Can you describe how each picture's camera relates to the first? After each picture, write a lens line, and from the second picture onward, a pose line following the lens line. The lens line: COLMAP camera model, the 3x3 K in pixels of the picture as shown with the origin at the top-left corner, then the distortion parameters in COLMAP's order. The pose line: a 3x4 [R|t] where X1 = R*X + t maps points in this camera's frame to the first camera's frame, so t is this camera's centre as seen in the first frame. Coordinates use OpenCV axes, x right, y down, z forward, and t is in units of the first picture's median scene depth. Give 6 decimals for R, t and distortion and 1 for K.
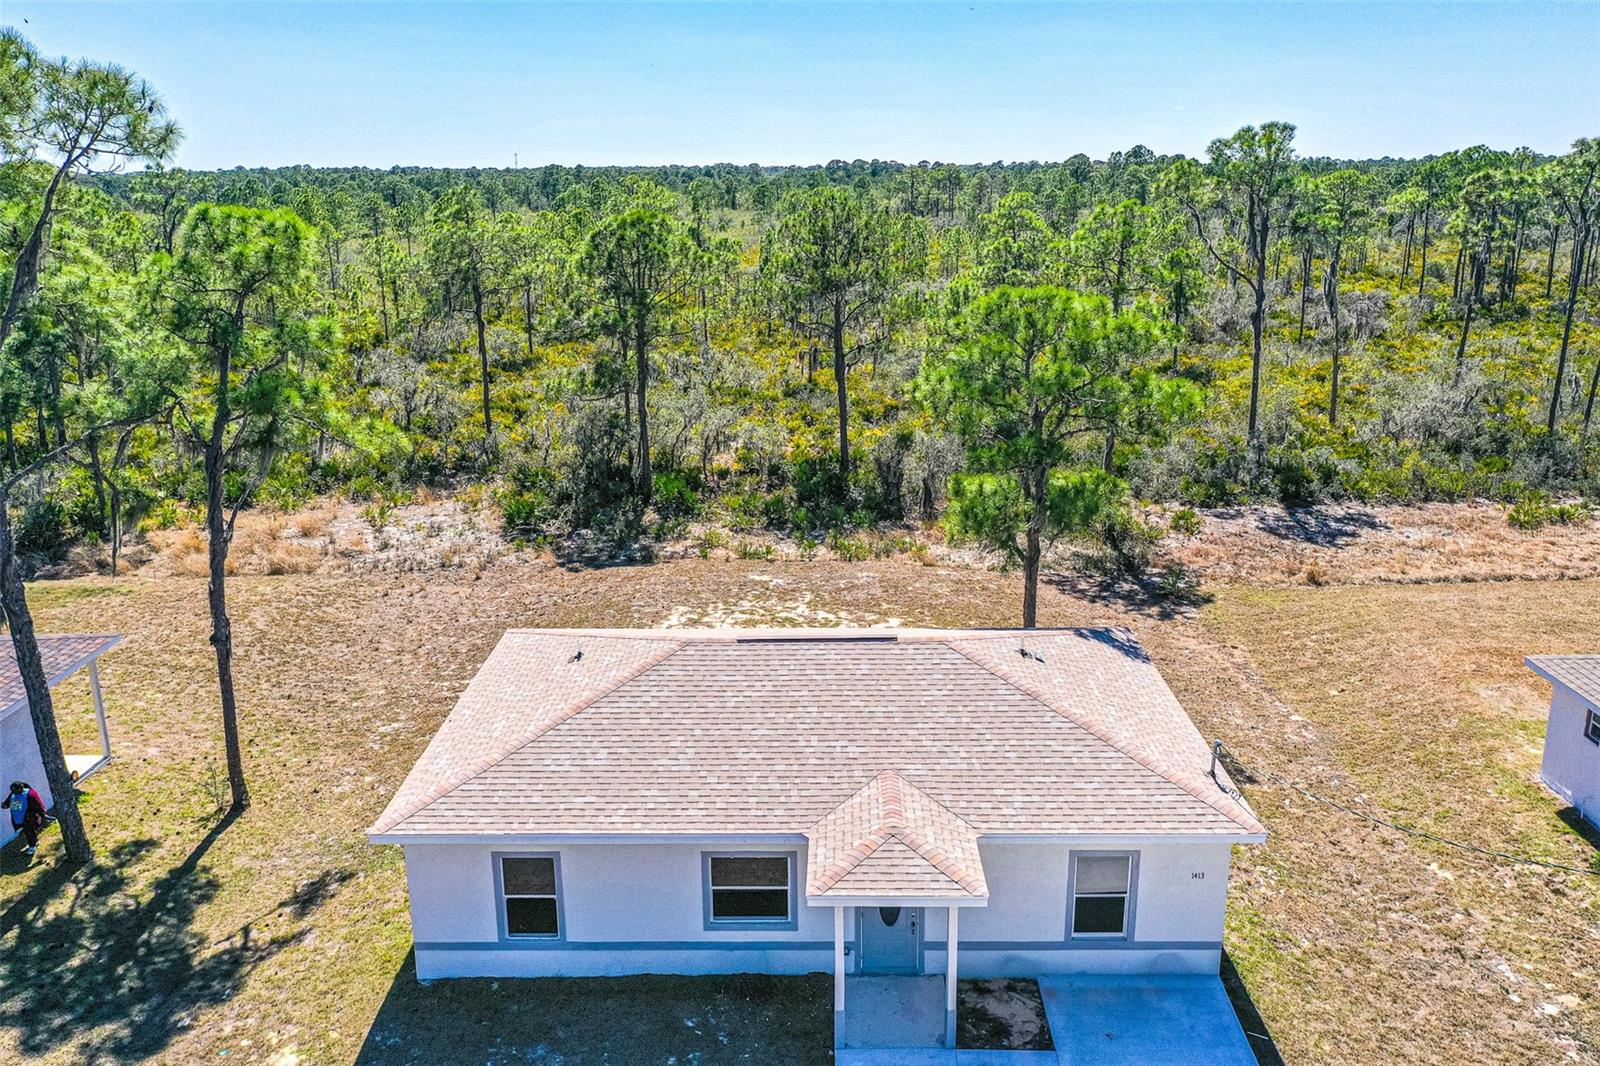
lens RADIAL K [[1260.9, 0, 800.0], [0, 1260.9, 533.0], [0, 0, 1]] dist [0.006966, 0.001339]
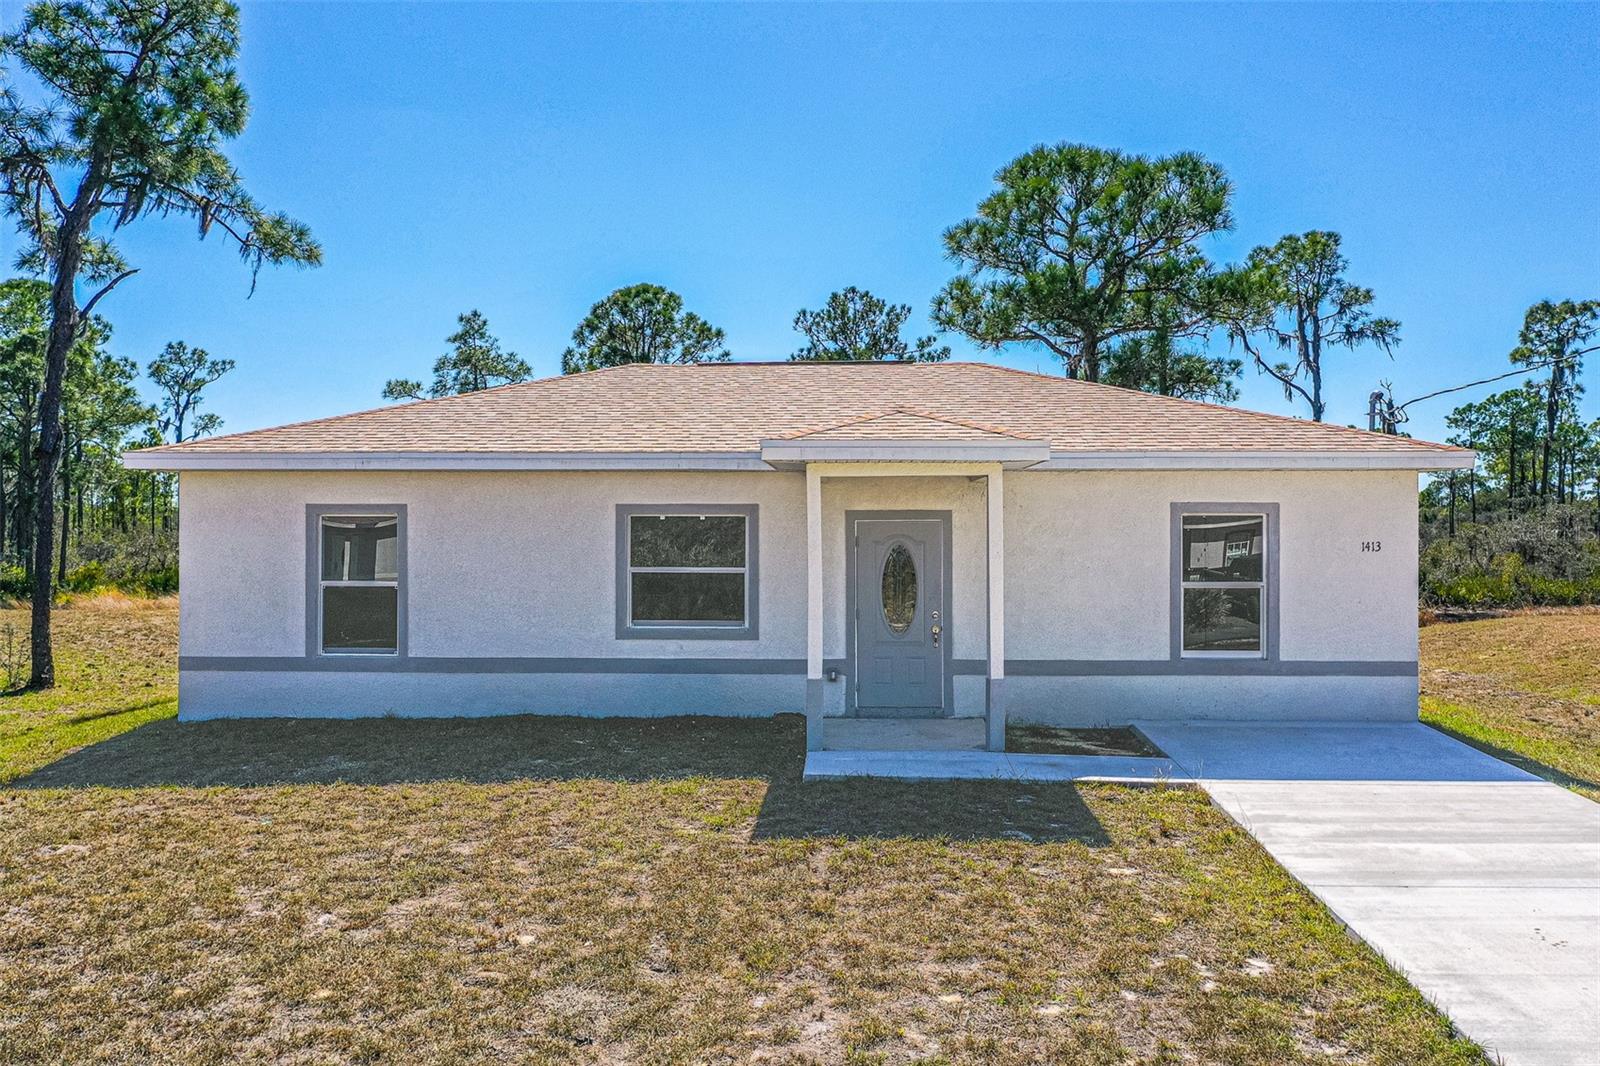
lens RADIAL K [[1265.3, 0, 800.0], [0, 1265.3, 533.0], [0, 0, 1]] dist [0.012711, 0.001673]
pose [[0.999568, 0.010908, -0.027310, 0.018297], [-0.017789, 0.963765, -0.266158, 0.215418], [0.023417, 0.266529, 0.963542, 0.174092]]
